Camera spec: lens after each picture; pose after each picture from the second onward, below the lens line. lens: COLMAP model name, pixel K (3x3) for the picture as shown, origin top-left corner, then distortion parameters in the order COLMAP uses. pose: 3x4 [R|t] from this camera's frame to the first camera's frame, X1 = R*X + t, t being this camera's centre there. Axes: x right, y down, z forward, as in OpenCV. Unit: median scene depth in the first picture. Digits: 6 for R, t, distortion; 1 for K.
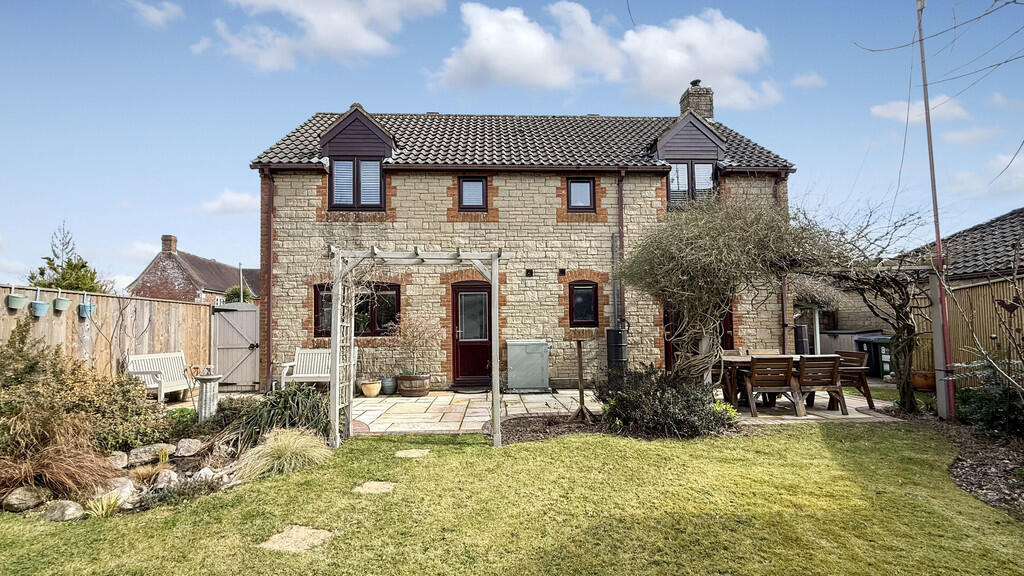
lens RADIAL K [[418.1, 0, 511.6], [0, 418.1, 289.7], [0, 0, 1]] dist [-0.003680, -0.000393]
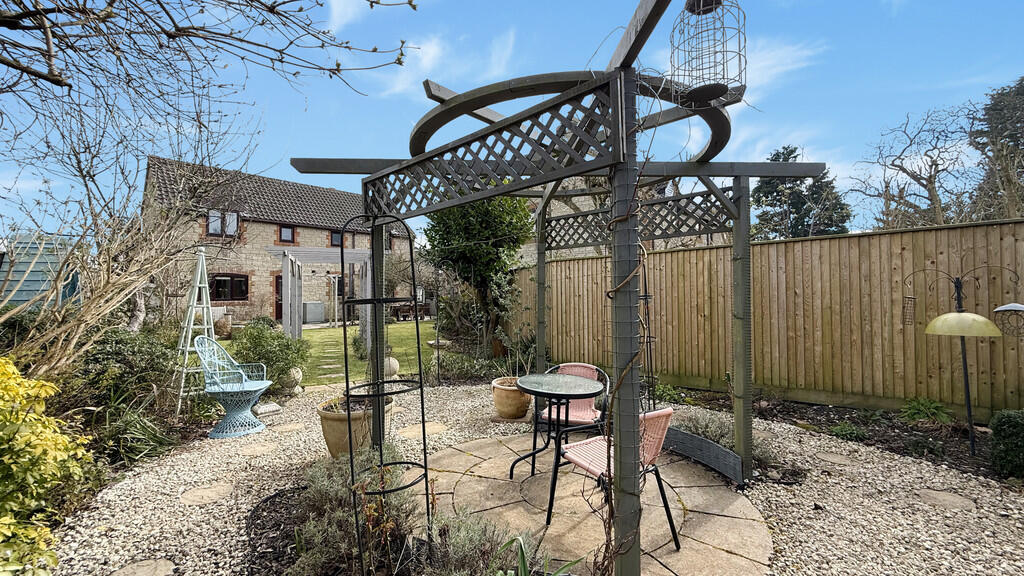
lens RADIAL K [[418.1, 0, 511.9], [0, 418.1, 286.3], [0, 0, 1]] dist [-0.003680, -0.000393]
pose [[0.714932, 0.014618, 0.699041, -0.770299], [-0.042451, 0.998844, 0.022530, -0.060106], [-0.697904, -0.045783, 0.714727, -1.370918]]
